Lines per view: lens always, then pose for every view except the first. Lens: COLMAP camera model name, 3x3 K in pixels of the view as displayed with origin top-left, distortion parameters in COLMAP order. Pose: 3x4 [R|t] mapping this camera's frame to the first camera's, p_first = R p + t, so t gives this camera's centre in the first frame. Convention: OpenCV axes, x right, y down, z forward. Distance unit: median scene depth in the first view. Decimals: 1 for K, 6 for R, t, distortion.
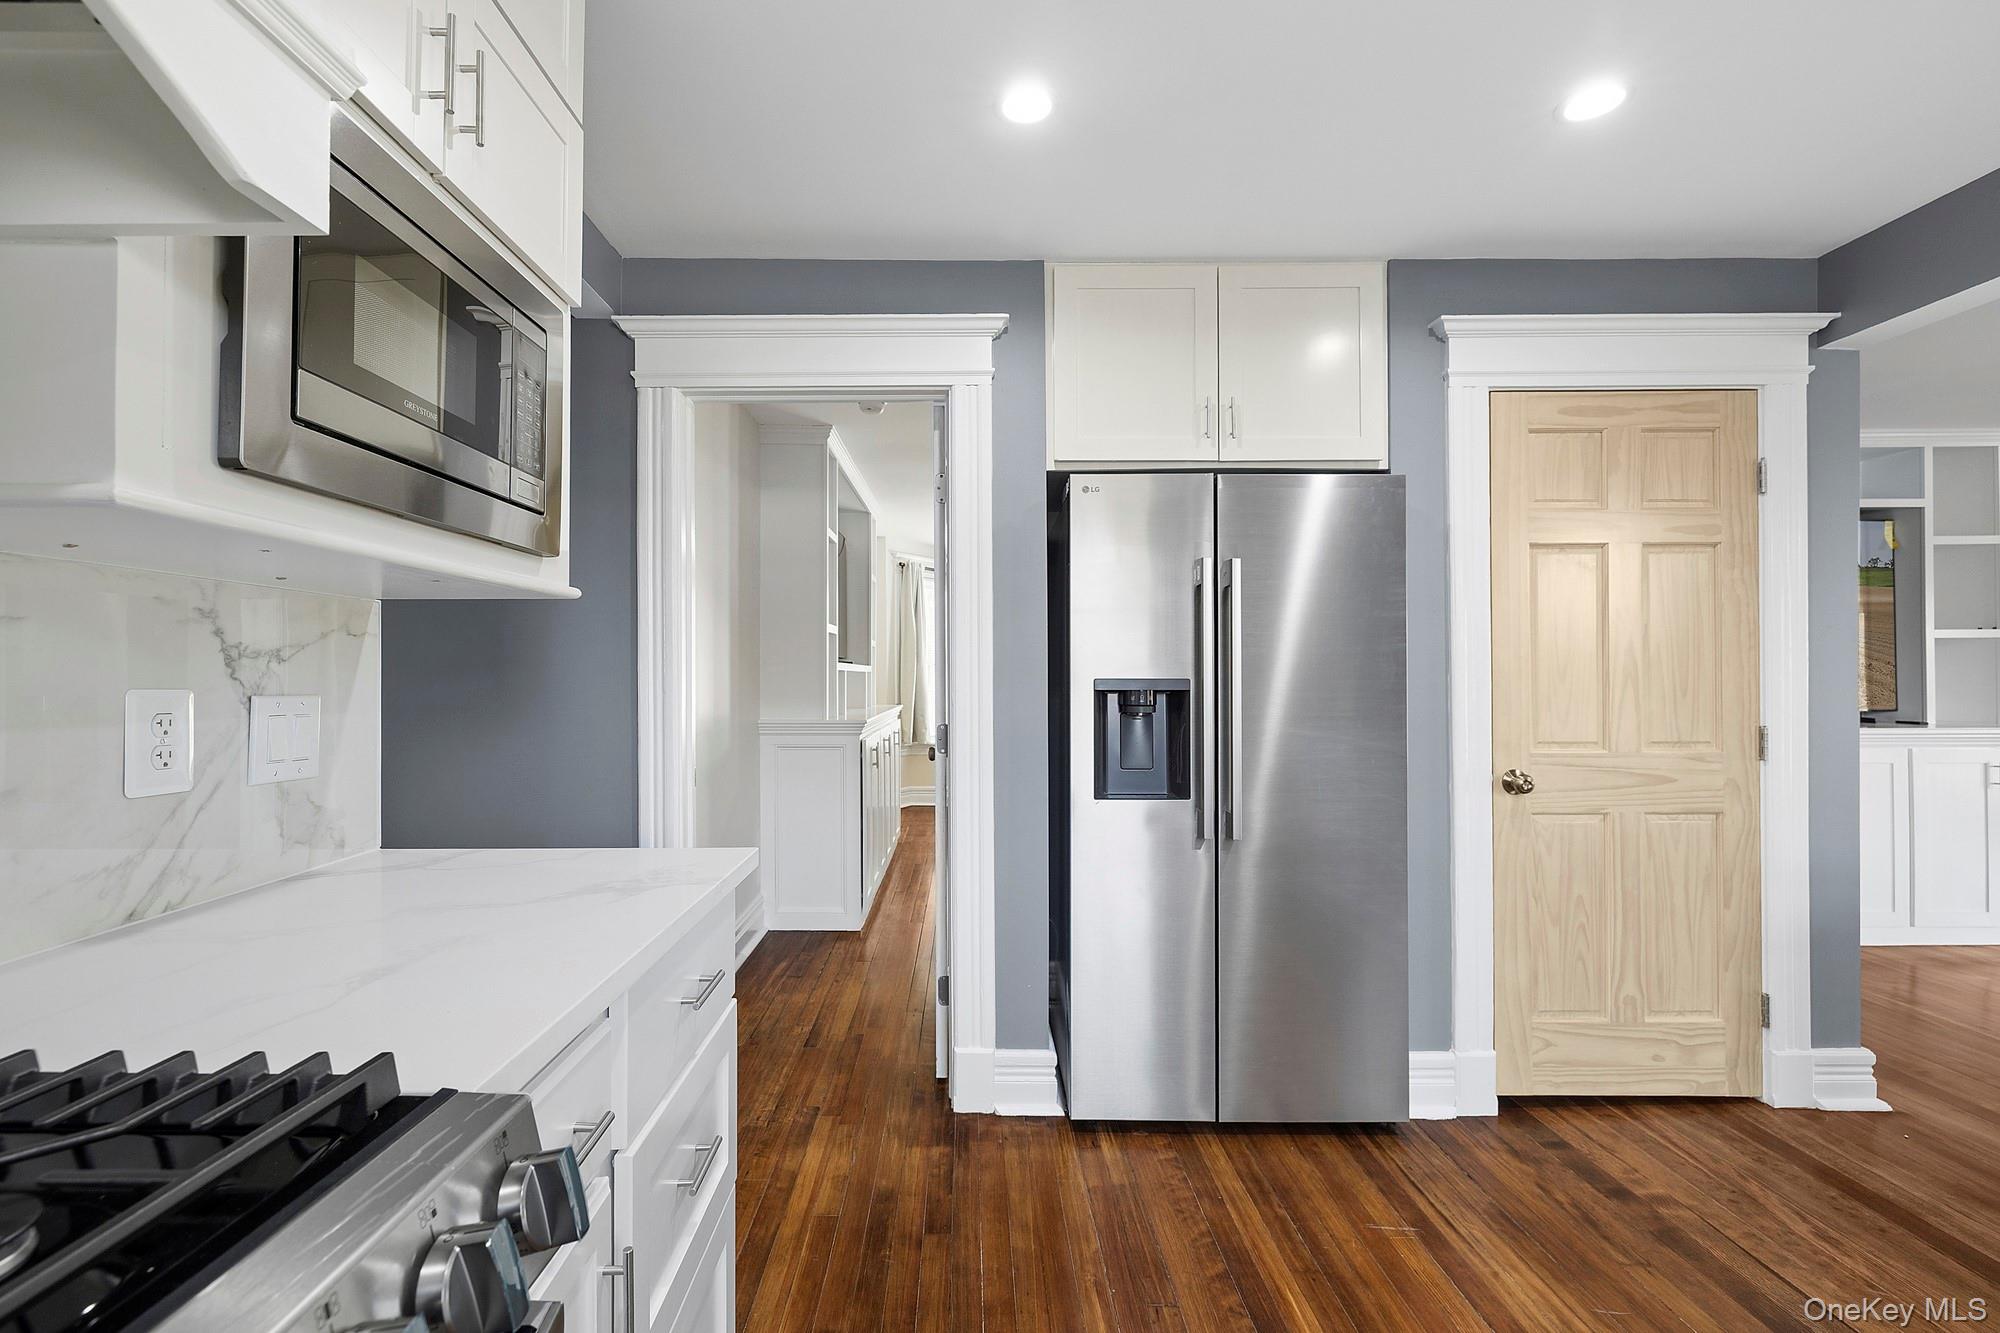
lens RADIAL K [[861.7, 0, 992.7], [0, 861.7, 667.2], [0, 0, 1]] dist [0.005368, 0.000534]
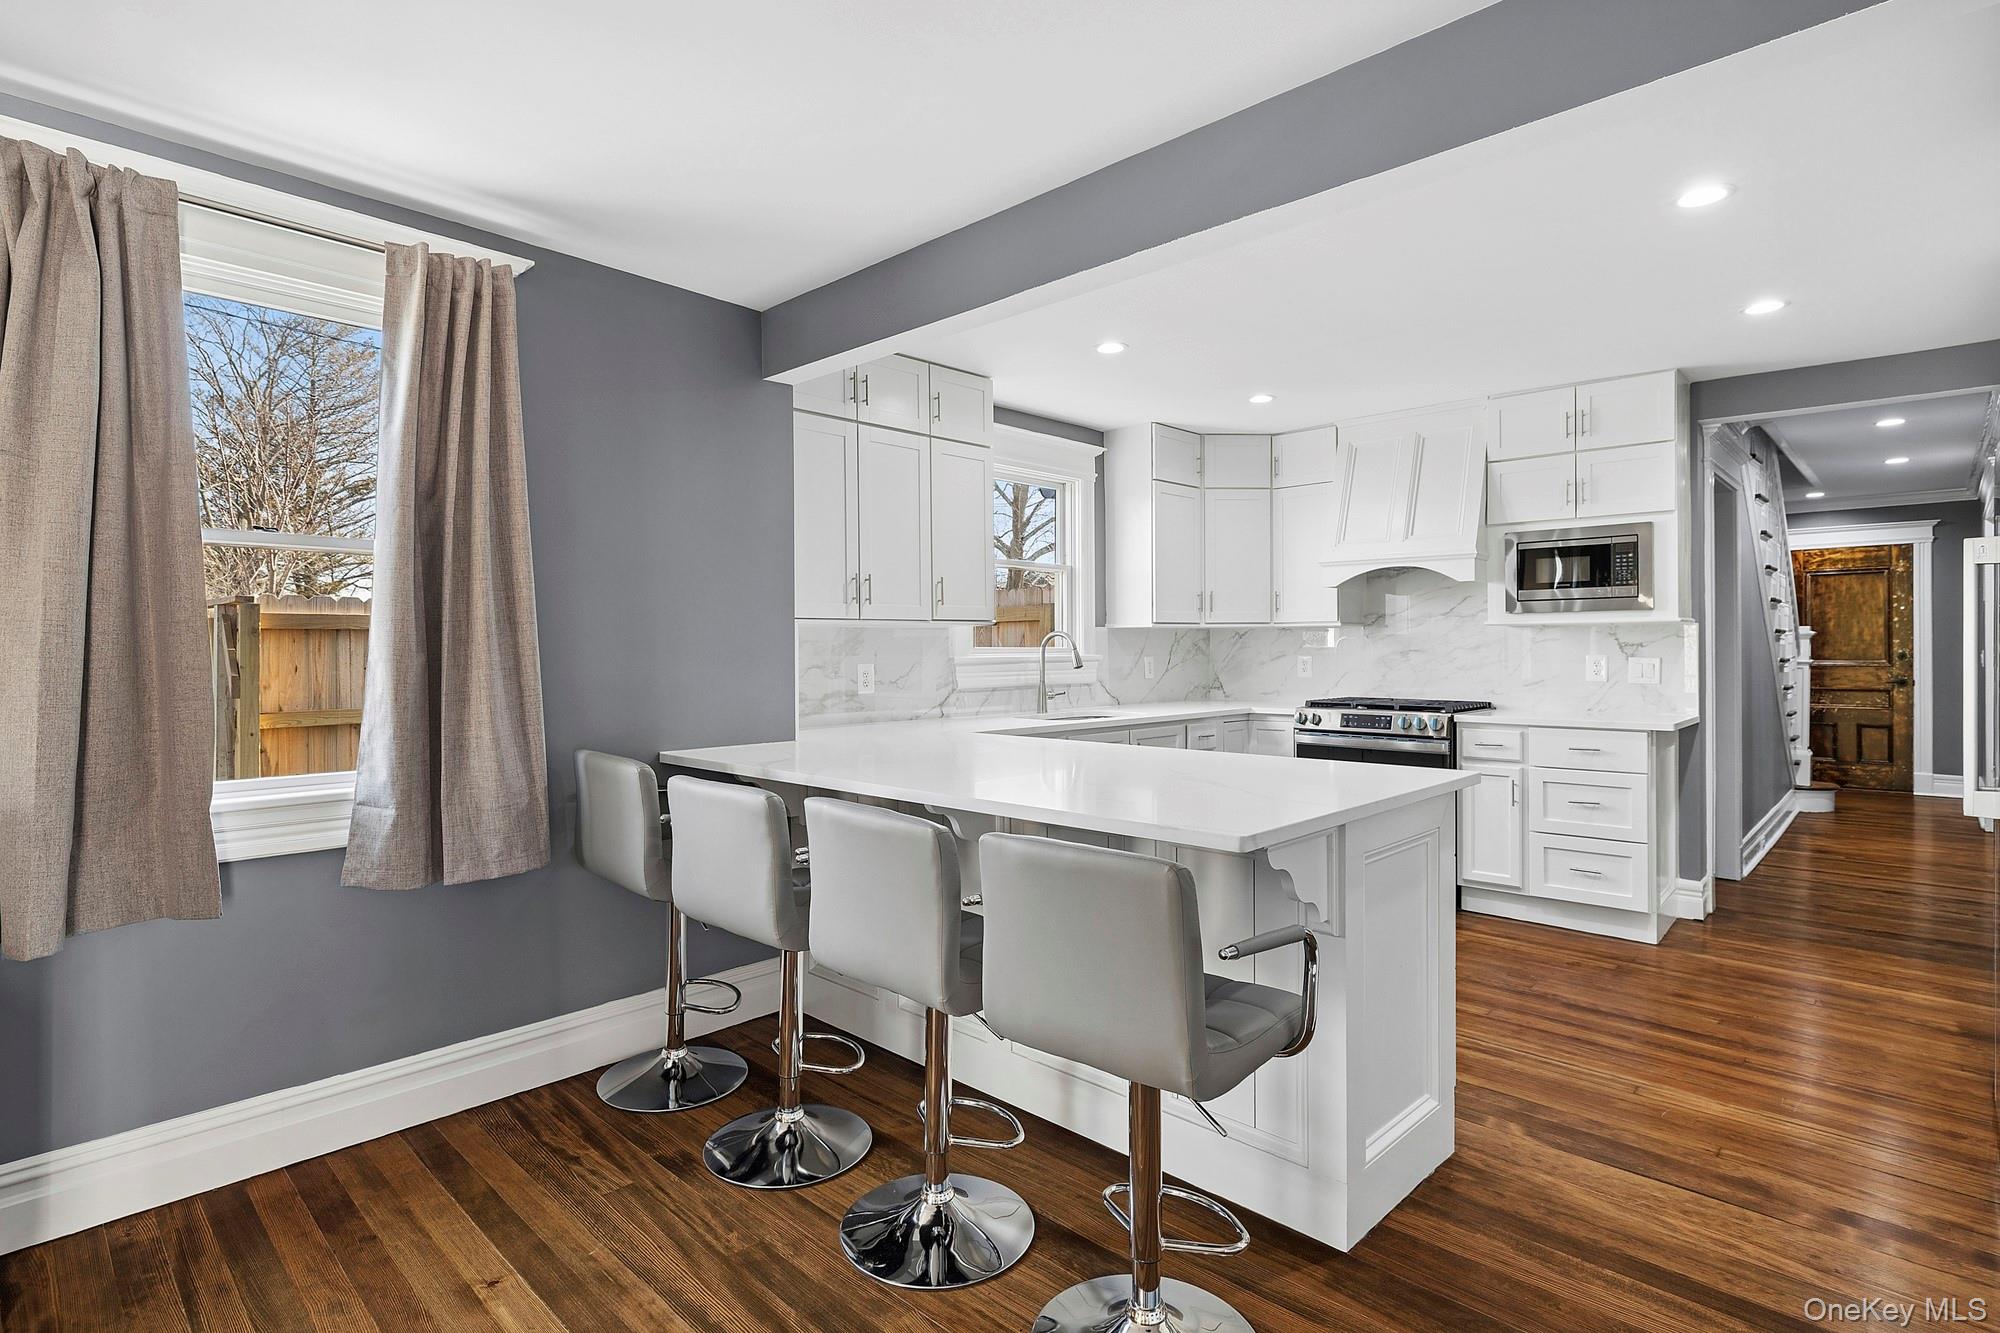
lens RADIAL K [[980.0, 0, 999.9], [0, 980.0, 653.7], [0, 0, 1]] dist [-0.000347, -0.000082]
pose [[-0.692100, 0.007583, -0.721762, 2.266660], [0.013025, 0.999913, -0.001983, -0.004272], [0.721684, -0.010773, -0.692139, 1.161946]]
